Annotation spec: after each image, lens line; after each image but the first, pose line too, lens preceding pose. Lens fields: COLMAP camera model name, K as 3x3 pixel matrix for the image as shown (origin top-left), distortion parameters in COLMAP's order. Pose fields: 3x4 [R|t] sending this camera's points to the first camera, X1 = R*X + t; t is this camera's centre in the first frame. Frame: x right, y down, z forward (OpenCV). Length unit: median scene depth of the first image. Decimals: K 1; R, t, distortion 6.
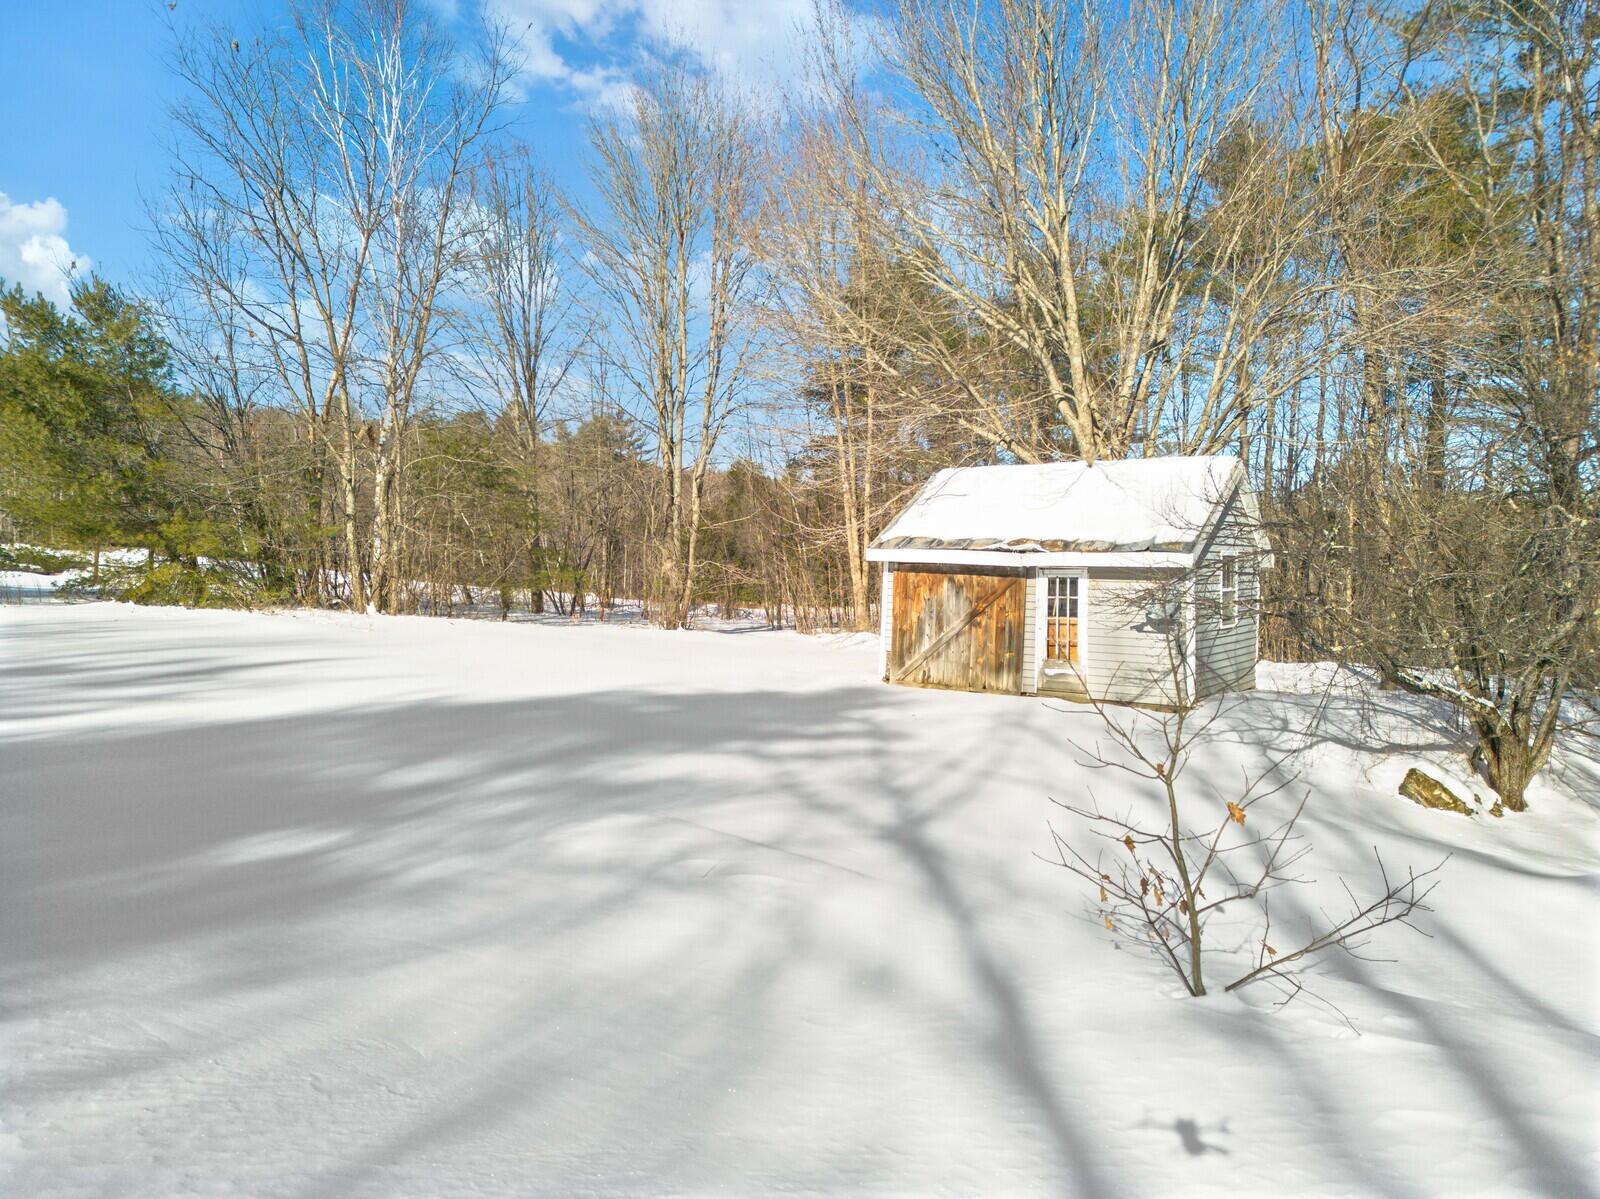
lens RADIAL K [[1124.3, 0, 814.5], [0, 1124.3, 603.4], [0, 0, 1]] dist [0.067400, -0.051917]
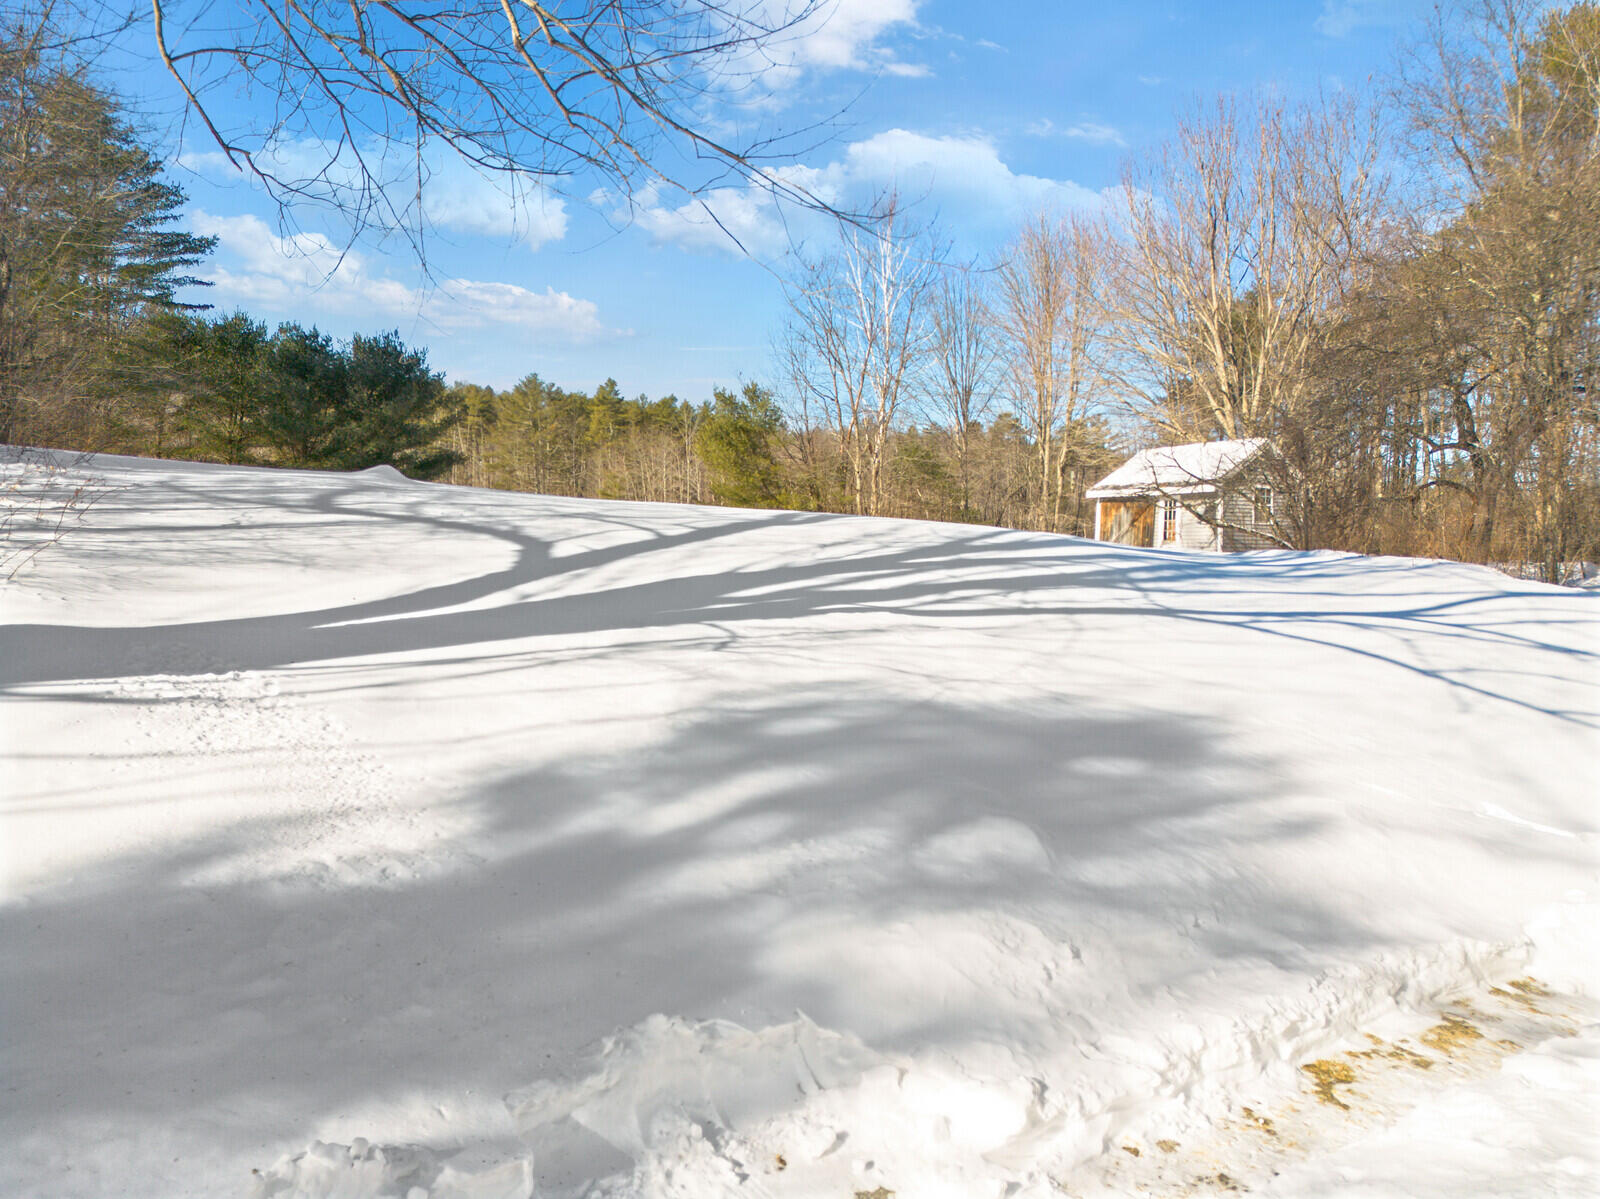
lens RADIAL K [[1124.3, 0, 814.5], [0, 1124.3, 603.4], [0, 0, 1]] dist [0.067400, -0.051917]
pose [[0.905230, 0.012453, -0.424740, 0.365580], [-0.012115, 0.999920, 0.003498, 0.118464], [0.424749, 0.001979, 0.905309, -0.826748]]
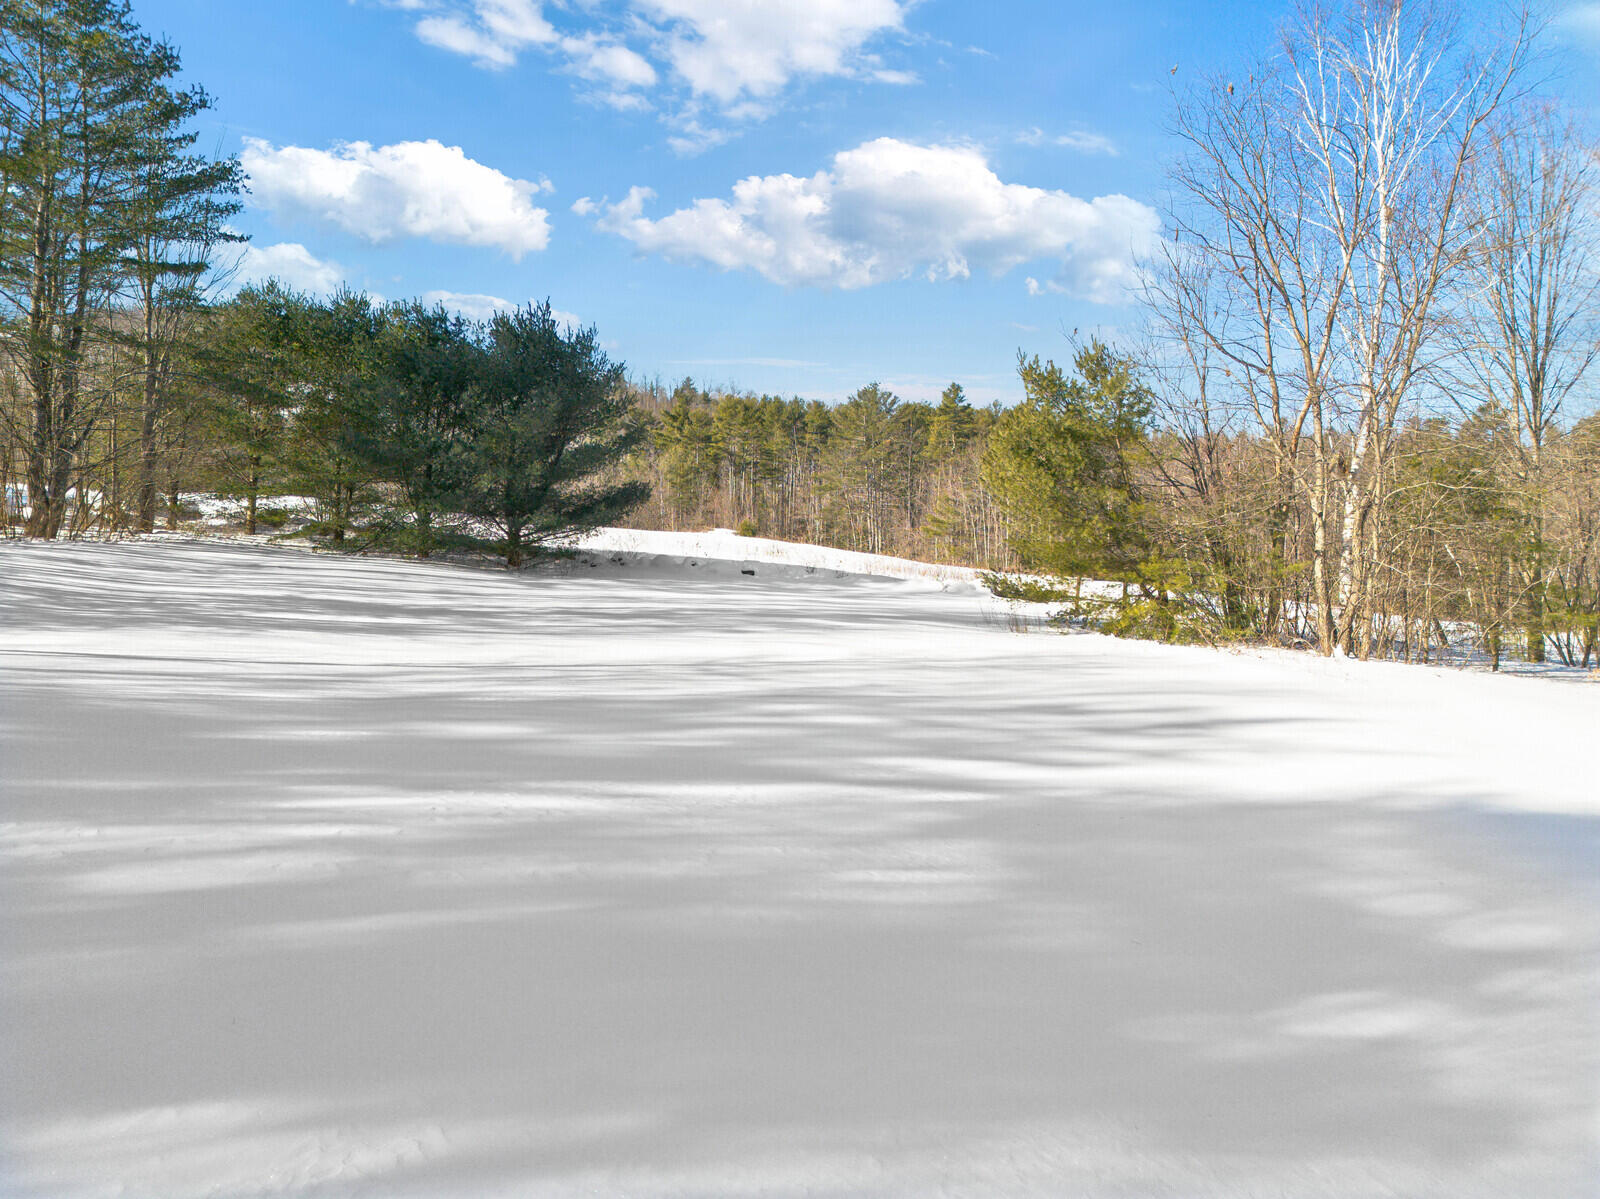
lens RADIAL K [[1124.3, 0, 814.5], [0, 1124.3, 603.4], [0, 0, 1]] dist [0.067400, -0.051917]
pose [[0.718026, 0.023165, -0.695631, -0.053354], [-0.032354, 0.999476, -0.000111, -0.021008], [0.695264, 0.022586, 0.718400, 0.032052]]
